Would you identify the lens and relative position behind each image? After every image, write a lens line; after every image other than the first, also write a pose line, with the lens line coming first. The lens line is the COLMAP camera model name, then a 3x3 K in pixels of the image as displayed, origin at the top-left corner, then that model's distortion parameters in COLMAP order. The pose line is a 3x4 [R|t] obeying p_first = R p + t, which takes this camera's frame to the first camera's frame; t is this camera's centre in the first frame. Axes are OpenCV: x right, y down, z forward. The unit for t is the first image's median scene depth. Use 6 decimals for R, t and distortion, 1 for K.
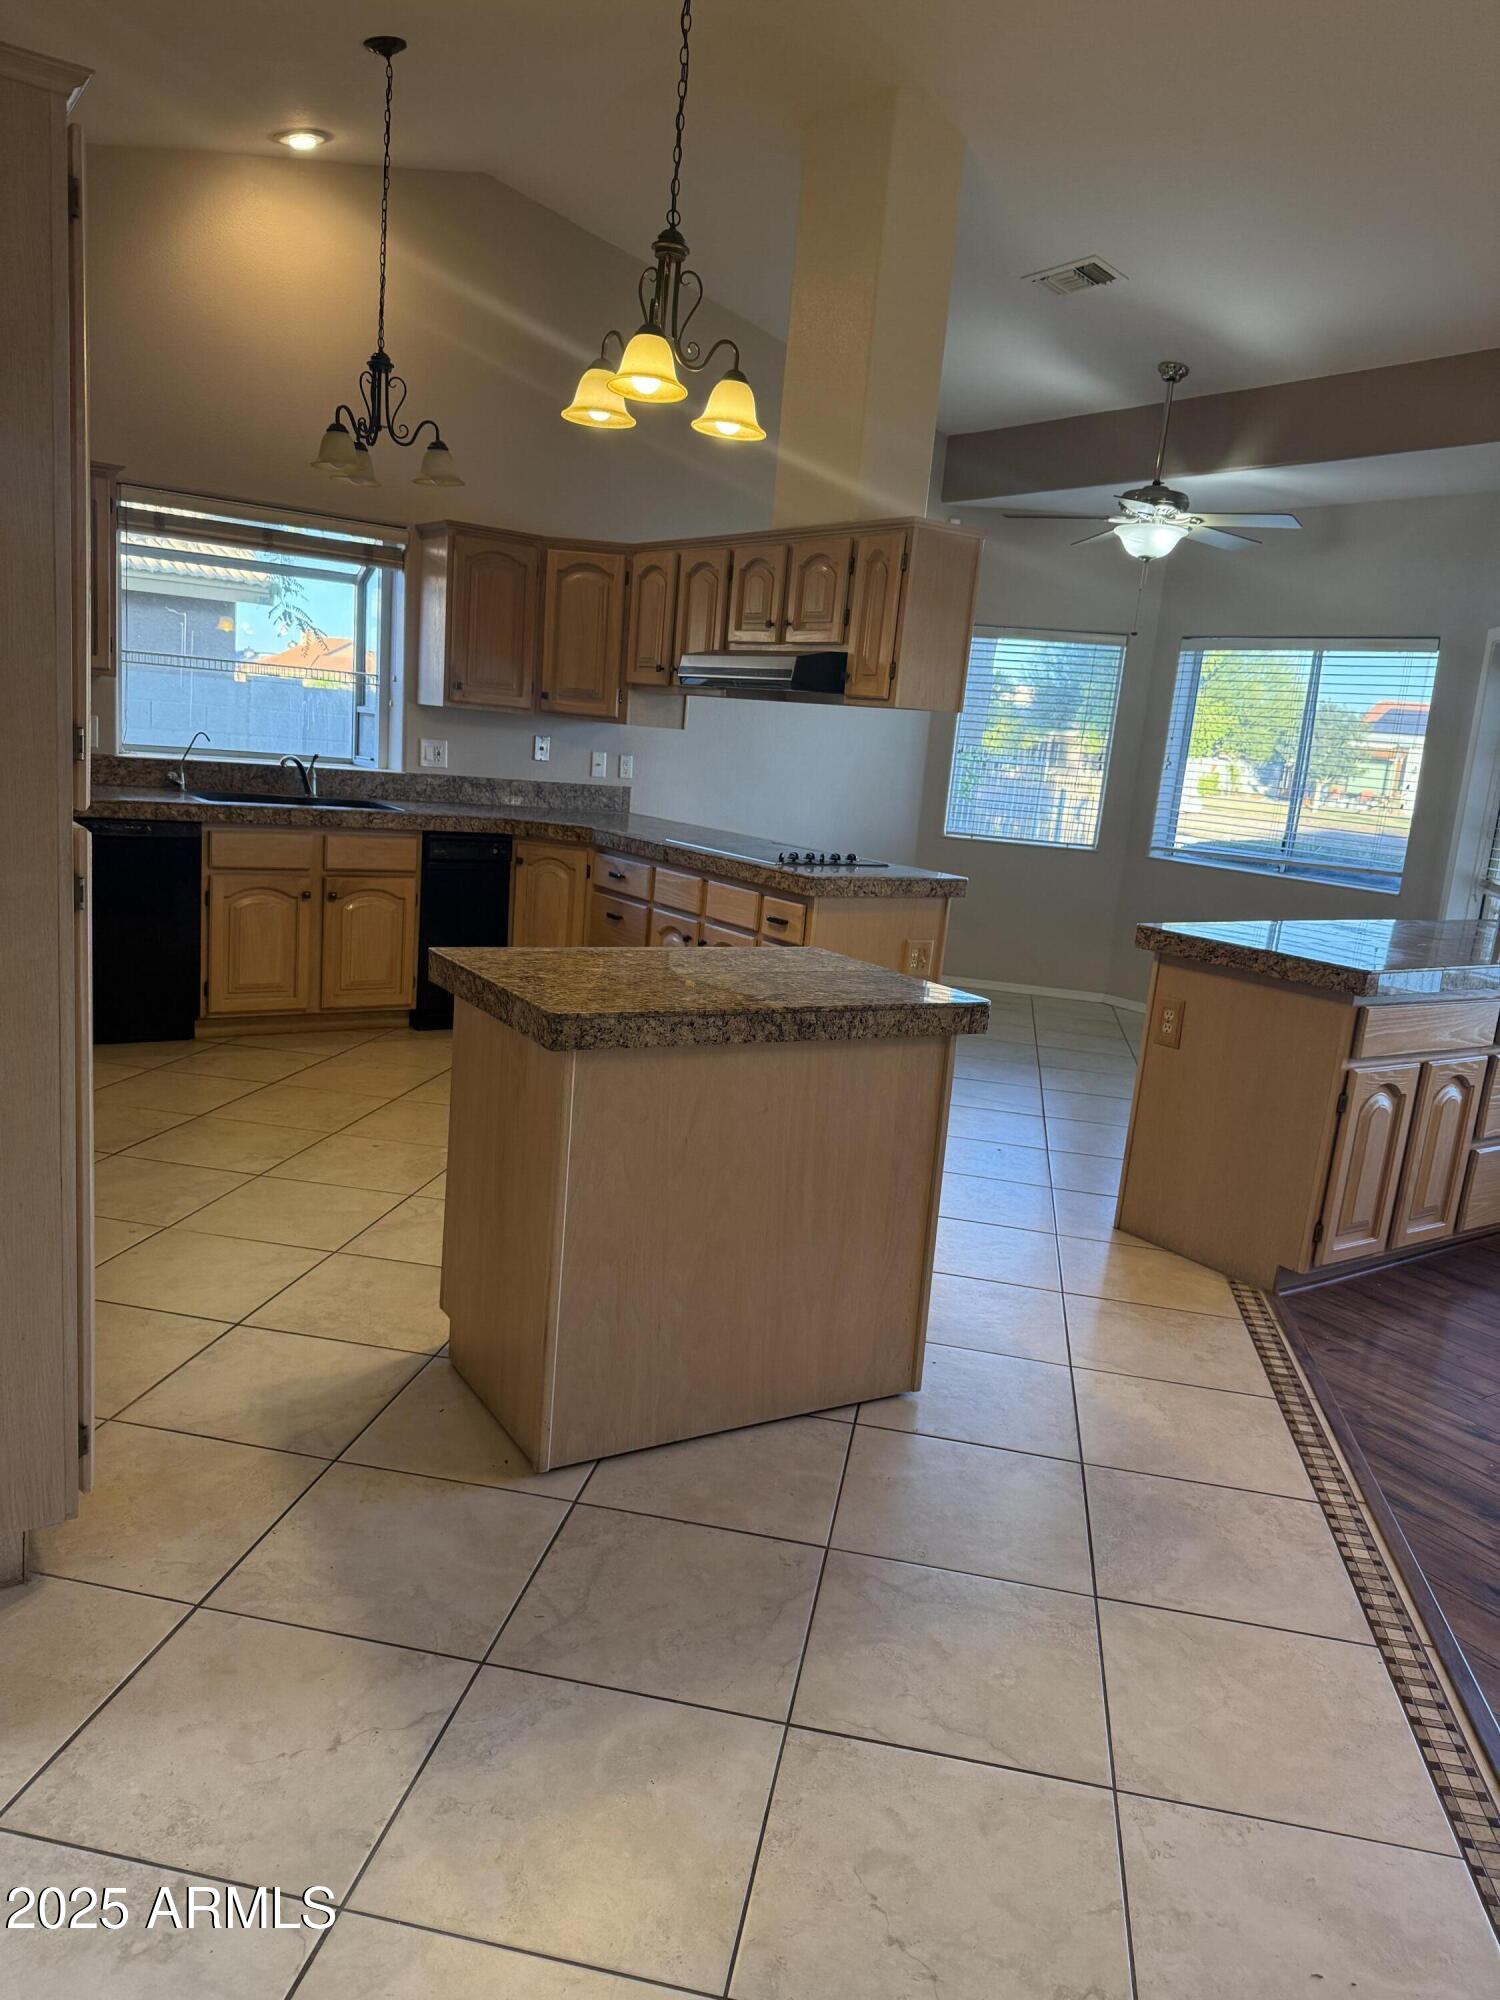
lens RADIAL K [[1433.7, 0, 750.0], [0, 1433.7, 1000.0], [0, 0, 1]] dist [0.007266, -0.049346]
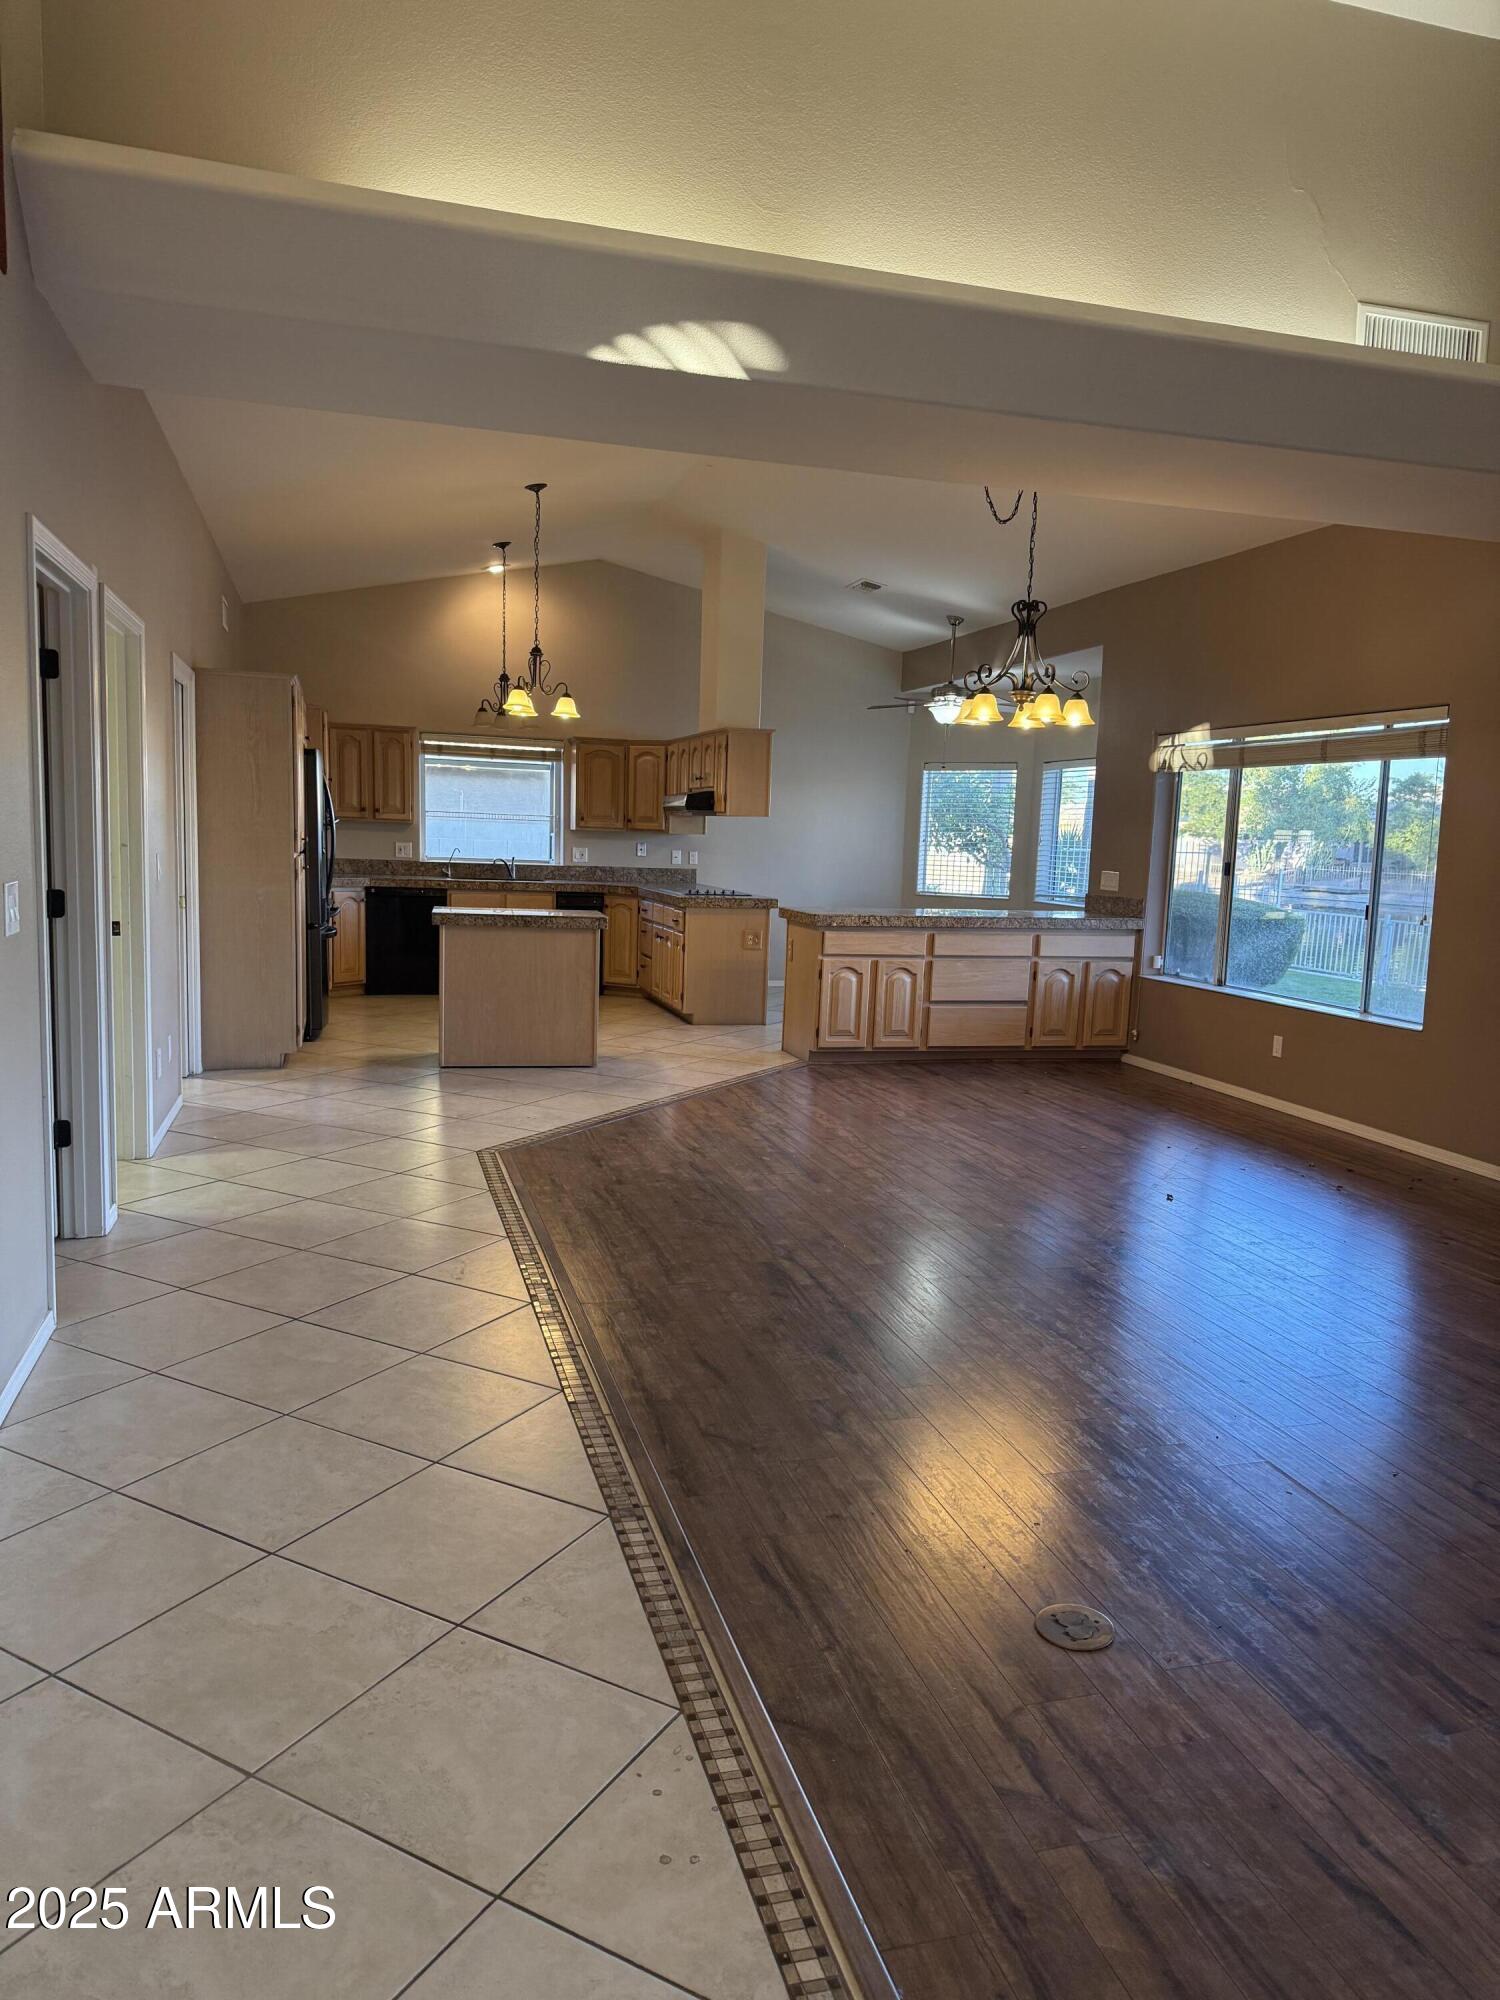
lens RADIAL K [[1433.7, 0, 750.0], [0, 1433.7, 1000.0], [0, 0, 1]] dist [0.007266, -0.049346]
pose [[0.944758, -0.016324, -0.327361, 0.640097], [-0.012826, 0.996153, -0.086689, 0.189874], [0.327517, 0.086099, 0.940914, -0.726322]]
